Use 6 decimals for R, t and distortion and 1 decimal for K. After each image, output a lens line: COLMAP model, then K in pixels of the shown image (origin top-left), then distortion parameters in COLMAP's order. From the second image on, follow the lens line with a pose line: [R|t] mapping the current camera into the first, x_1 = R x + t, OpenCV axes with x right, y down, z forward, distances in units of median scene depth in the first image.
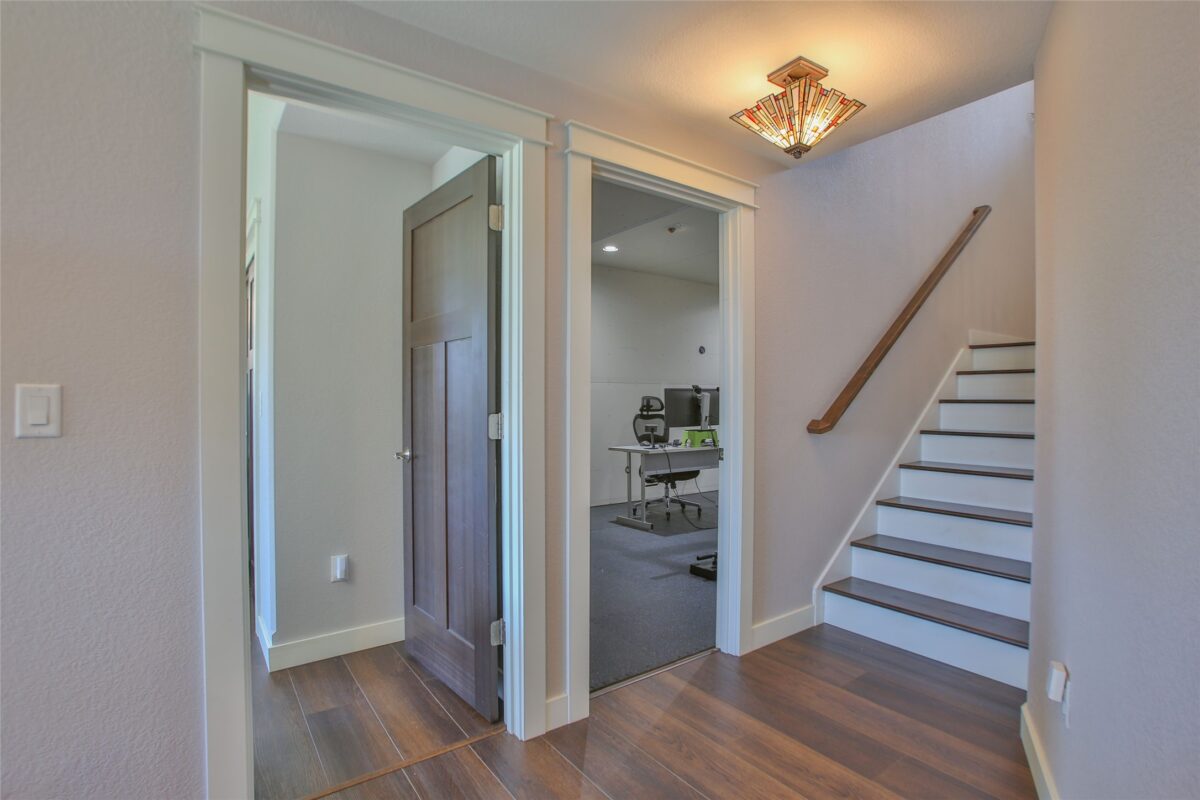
lens RADIAL K [[589.0, 0, 597.5], [0, 589.0, 403.8], [0, 0, 1]] dist [-0.077457, 0.037266]
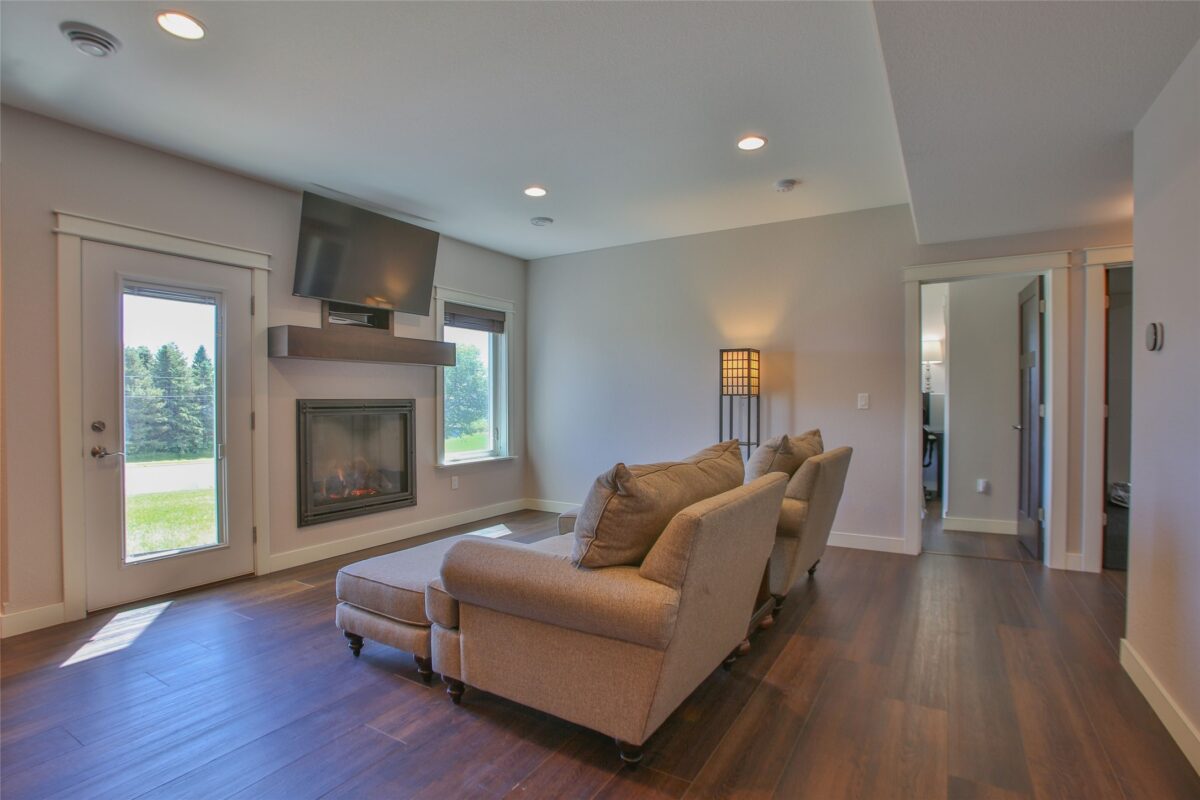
lens RADIAL K [[589.0, 0, 597.5], [0, 589.0, 403.8], [0, 0, 1]] dist [-0.077457, 0.037266]
pose [[0.387582, 0.008267, -0.921798, 1.029719], [-0.004716, 0.999964, 0.006985, 0.007831], [0.921823, 0.001640, 0.387608, -1.160058]]
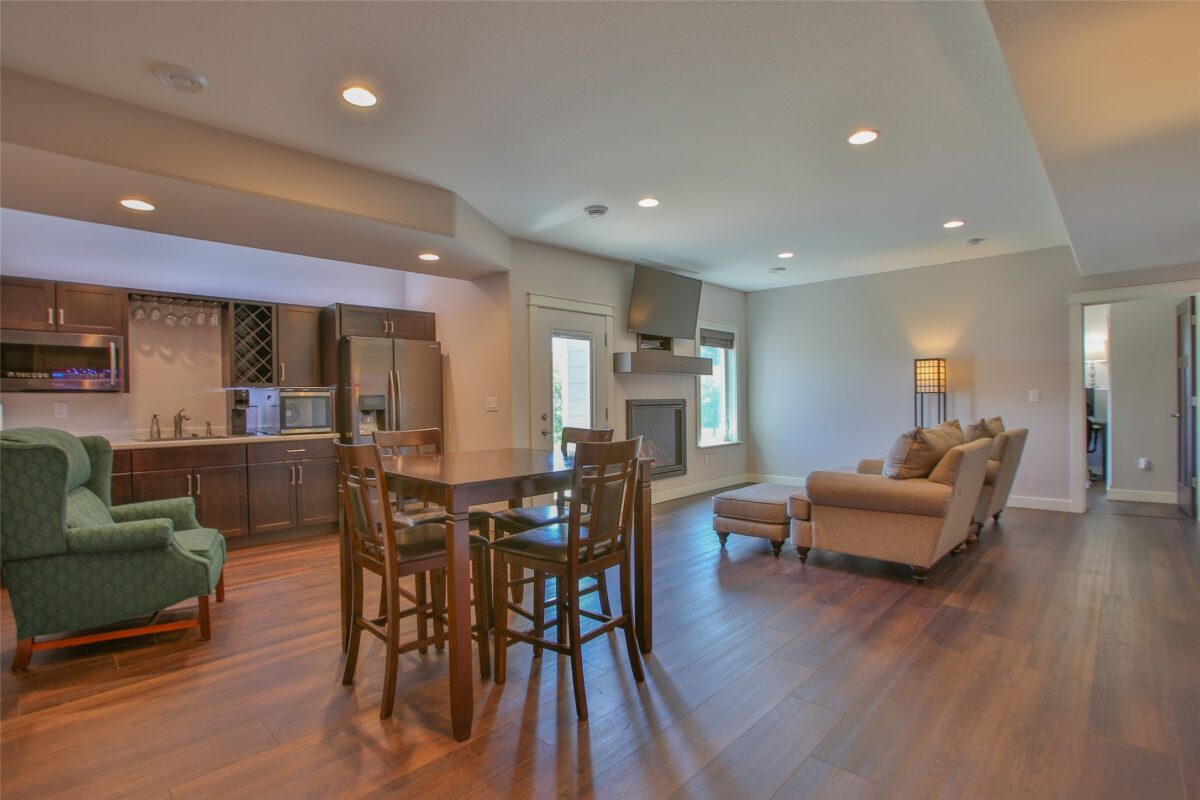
lens RADIAL K [[589.0, 0, 597.5], [0, 589.0, 403.8], [0, 0, 1]] dist [-0.077457, 0.037266]
pose [[0.194991, 0.003304, -0.980799, 1.753766], [0.007758, 0.999958, 0.004911, 0.016014], [0.980774, -0.008567, 0.194957, -2.065654]]
